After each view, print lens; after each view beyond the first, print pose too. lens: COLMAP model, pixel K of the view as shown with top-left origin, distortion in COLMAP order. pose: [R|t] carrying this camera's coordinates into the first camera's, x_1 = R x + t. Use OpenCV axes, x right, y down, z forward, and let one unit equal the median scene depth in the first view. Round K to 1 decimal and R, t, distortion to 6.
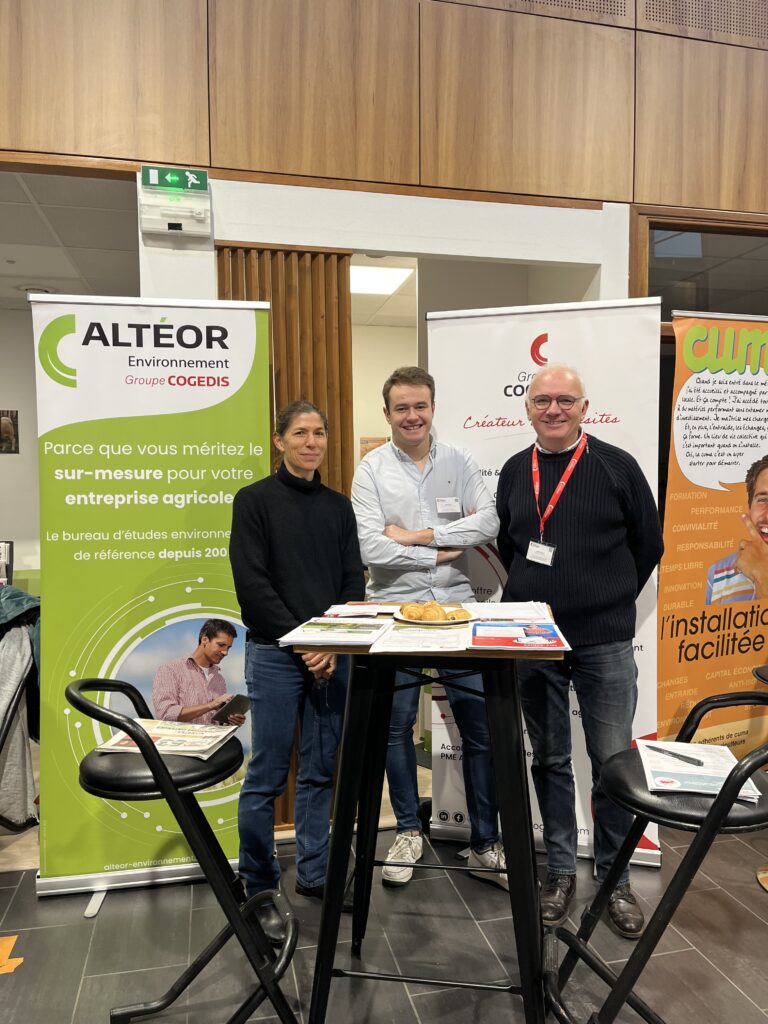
lens RADIAL K [[774.3, 0, 386.6], [0, 774.3, 519.4], [0, 0, 1]] dist [0.072905, -0.066121]
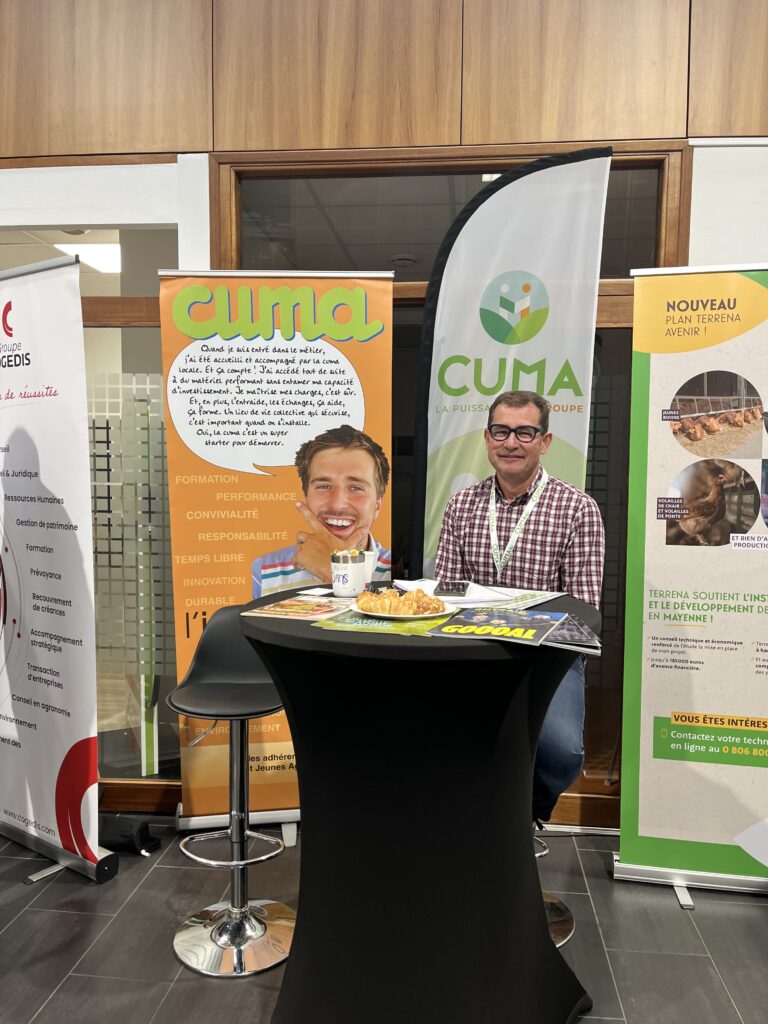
lens RADIAL K [[774.3, 0, 391.3], [0, 774.3, 510.0], [0, 0, 1]] dist [0.072905, -0.066121]
pose [[0.936695, 0.038922, -0.347976, 0.864500], [-0.034941, 0.999232, 0.017712, -0.017322], [0.348399, -0.004432, 0.937336, 0.236161]]
